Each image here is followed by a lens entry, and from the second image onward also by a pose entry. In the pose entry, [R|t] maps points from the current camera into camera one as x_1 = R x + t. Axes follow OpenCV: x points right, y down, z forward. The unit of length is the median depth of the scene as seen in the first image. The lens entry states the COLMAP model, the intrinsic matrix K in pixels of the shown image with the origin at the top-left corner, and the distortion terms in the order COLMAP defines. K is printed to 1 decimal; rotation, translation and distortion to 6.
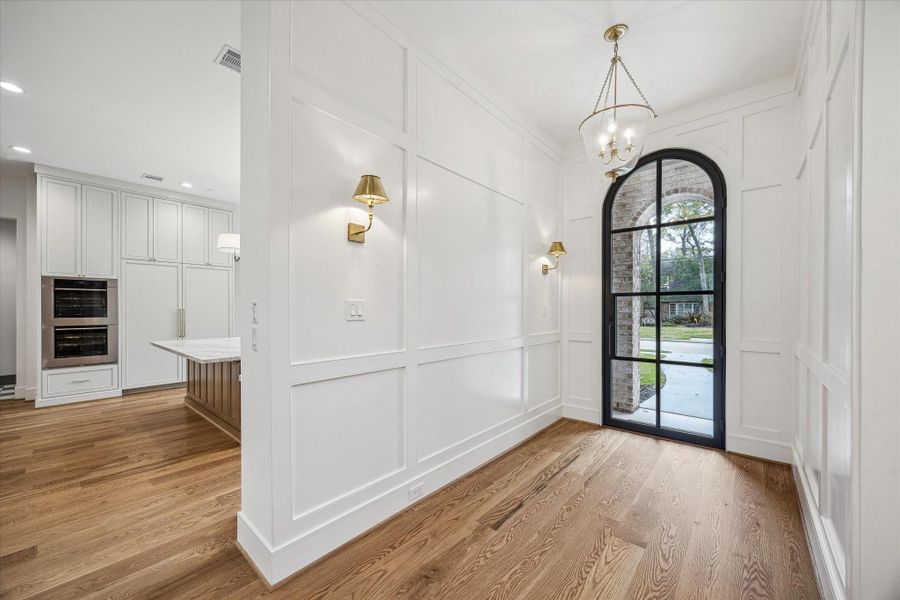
lens RADIAL K [[352.3, 0, 450.8], [0, 352.3, 309.3], [0, 0, 1]] dist [-0.000073, -0.000009]
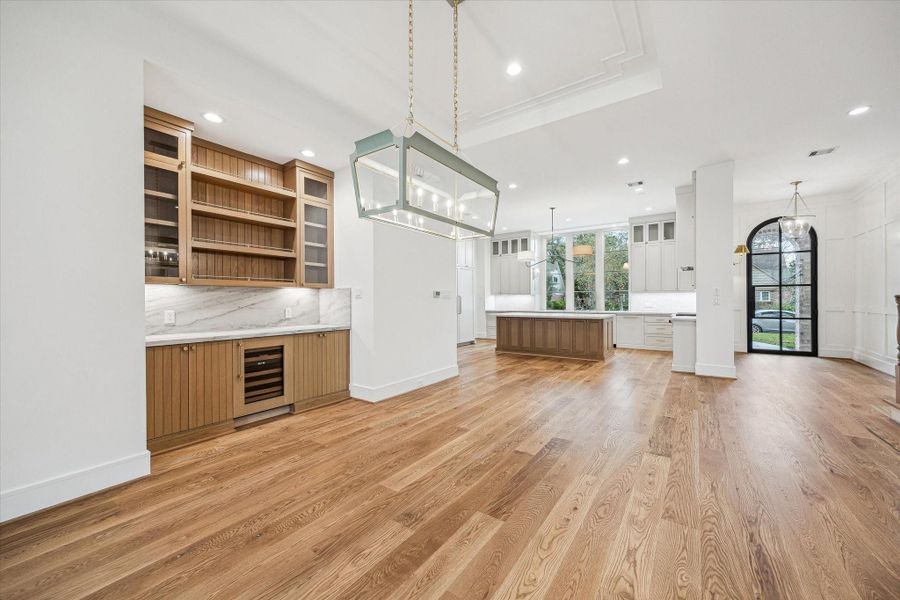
lens RADIAL K [[345.2, 0, 453.3], [0, 345.2, 296.4], [0, 0, 1]] dist [0.000769, -0.000106]
pose [[0.992394, -0.004503, 0.123022, -1.474797], [0.006766, 0.999815, -0.017986, 0.040477], [-0.122919, 0.018682, 0.992241, -0.739914]]
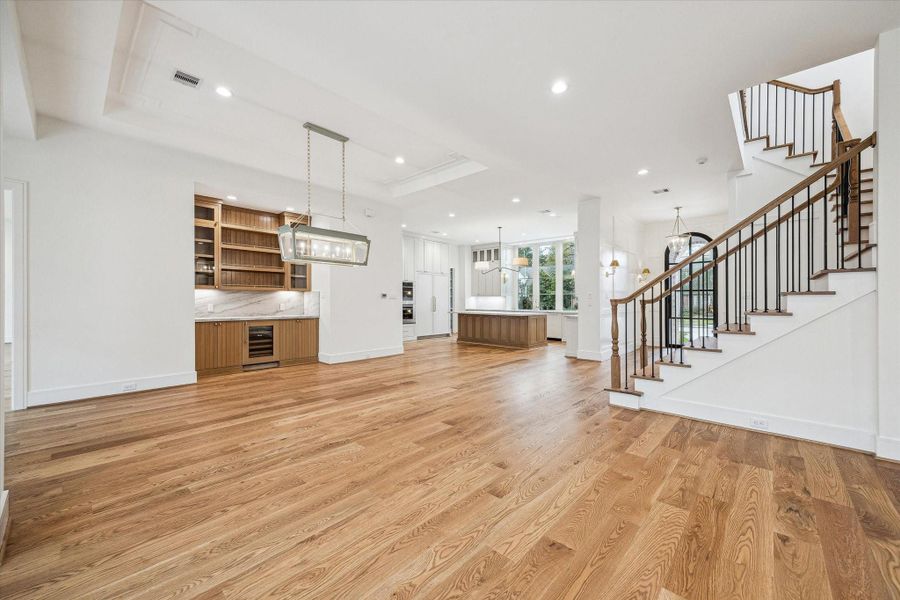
lens RADIAL K [[345.7, 0, 450.0], [0, 345.7, 300.0], [0, 0, 1]] dist [0.000207, -0.000014]
pose [[0.999950, 0.005121, -0.008558, -0.992923], [-0.005190, 0.999954, -0.008065, 0.044377], [0.008516, 0.008109, 0.999931, -1.327488]]
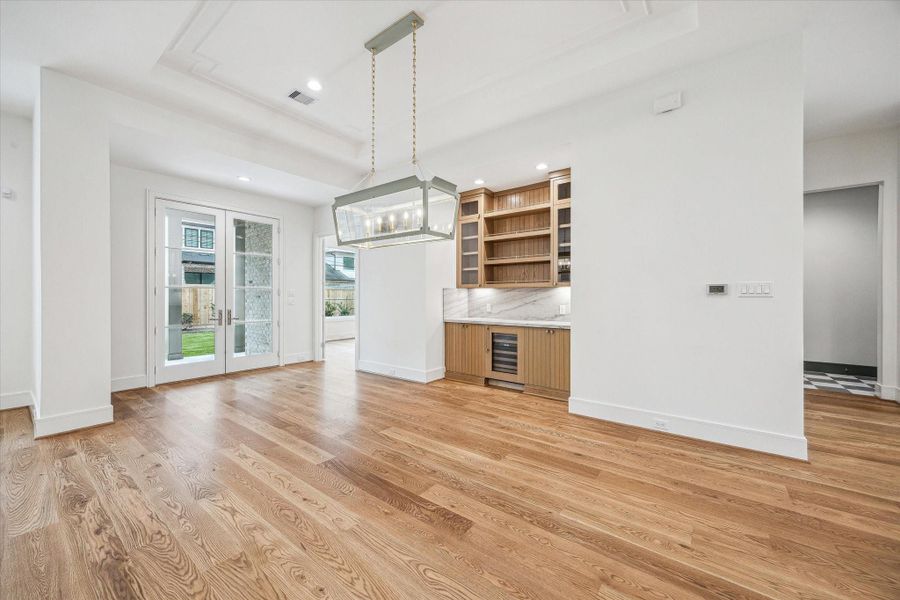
lens RADIAL K [[345.2, 0, 453.3], [0, 345.2, 296.4], [0, 0, 1]] dist [0.000769, -0.000106]
pose [[0.083215, 0.001719, -0.996530, -0.667125], [-0.005310, 0.999985, 0.001282, 0.024065], [0.996517, 0.005184, 0.083223, -0.058844]]
